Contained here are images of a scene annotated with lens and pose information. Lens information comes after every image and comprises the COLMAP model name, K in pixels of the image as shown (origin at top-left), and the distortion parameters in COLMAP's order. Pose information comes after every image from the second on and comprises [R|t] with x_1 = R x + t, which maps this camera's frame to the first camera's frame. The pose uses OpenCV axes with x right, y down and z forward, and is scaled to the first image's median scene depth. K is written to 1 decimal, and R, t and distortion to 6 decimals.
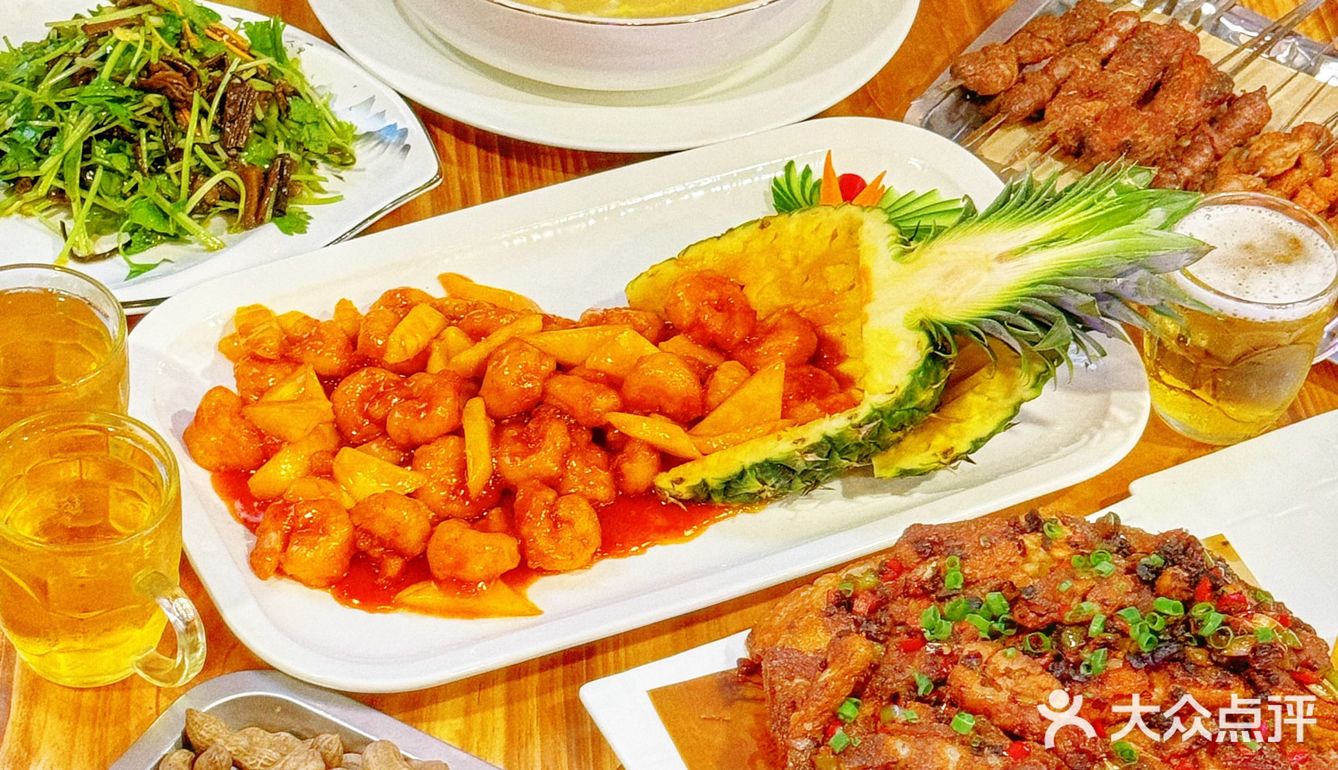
lens RADIAL K [[3157.5, 0, 669.0], [0, 3157.5, 385.0], [0, 0, 1]] dist [0.096965, 0.591844]
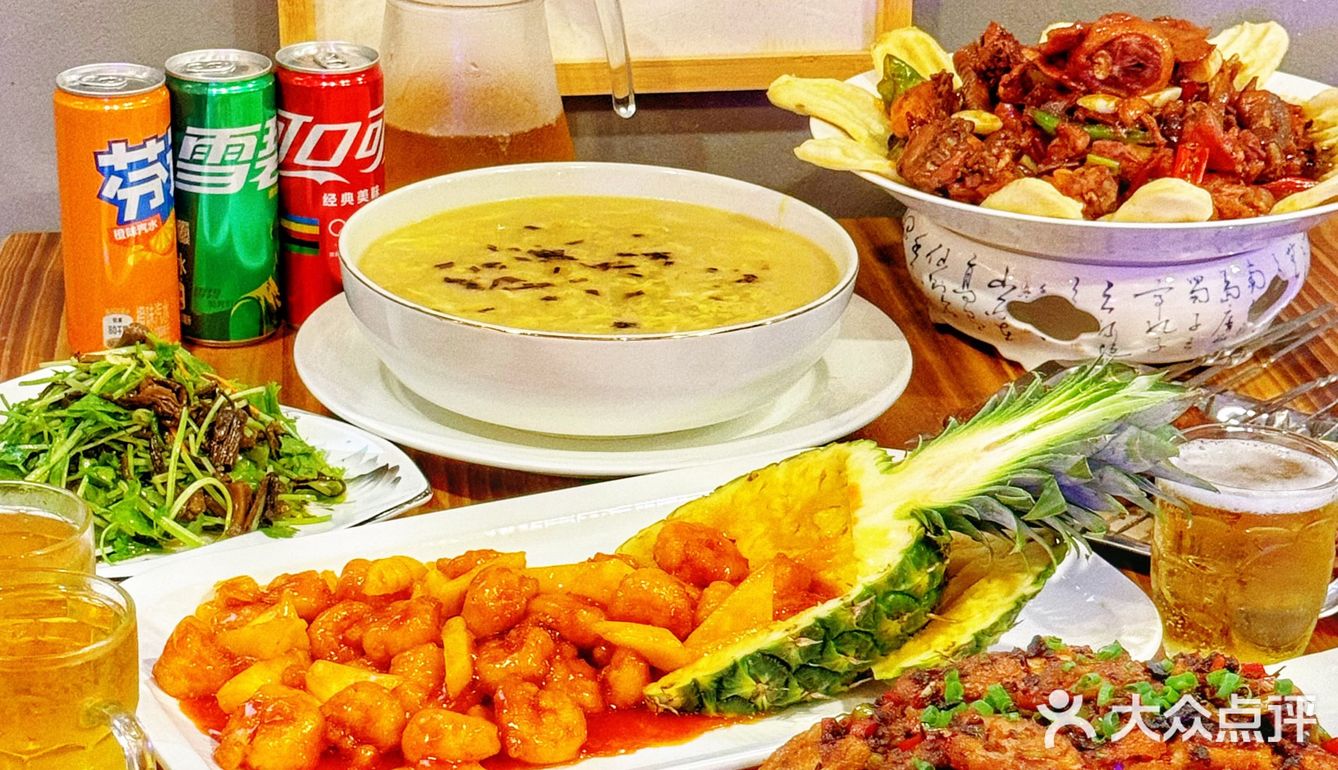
lens RADIAL K [[3065.4, 0, 669.0], [0, 3065.4, 385.0], [0, 0, 1]] dist [0.124488, 0.281558]
pose [[0.998750, -0.045616, -0.020450, 0.026225], [0.034488, 0.924884, -0.378681, 0.296355], [0.036188, 0.377502, 0.925301, 0.108081]]
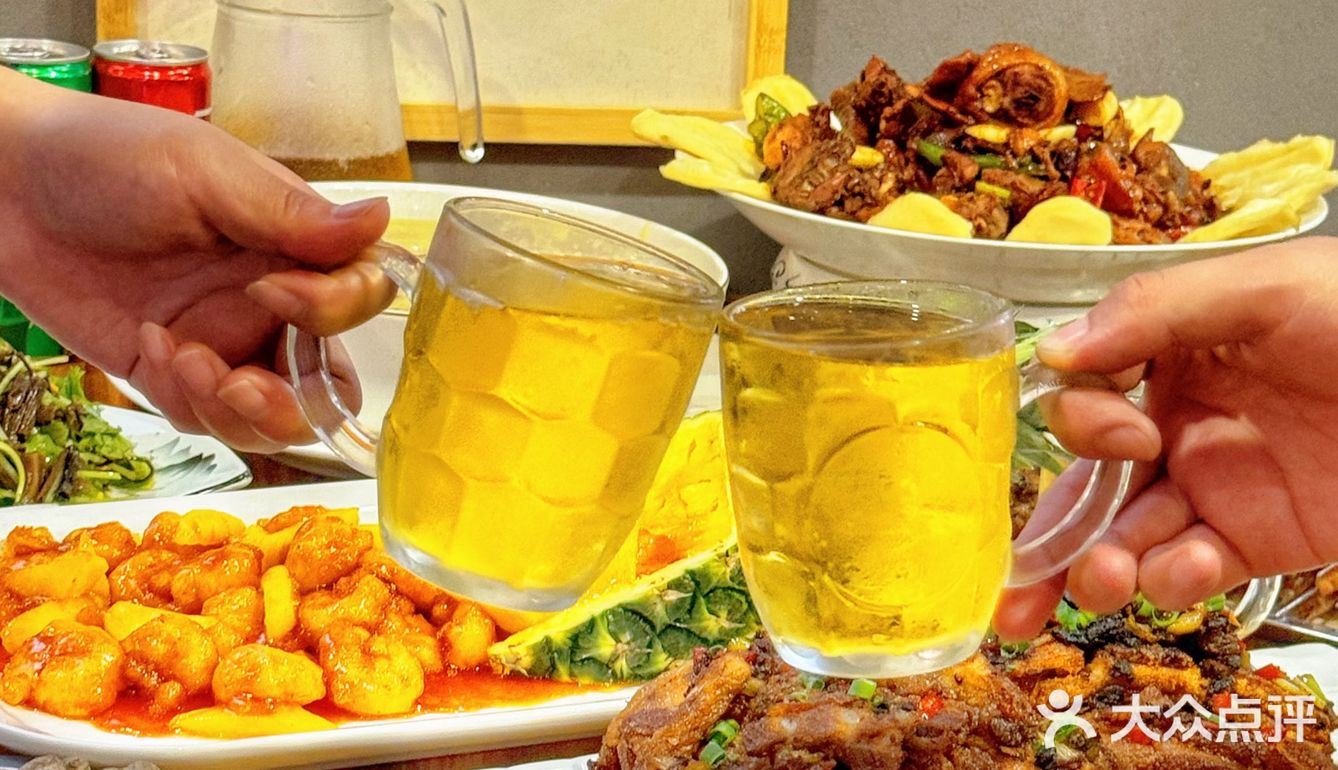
lens RADIAL K [[3225.9, 0, 669.0], [0, 3225.9, 385.0], [0, 0, 1]] dist [0.115539, 0.589219]
pose [[0.999008, -0.008698, 0.043684, 0.006606], [0.028640, 0.876568, -0.480426, 0.385073], [-0.034113, 0.481200, 0.875947, 0.206917]]
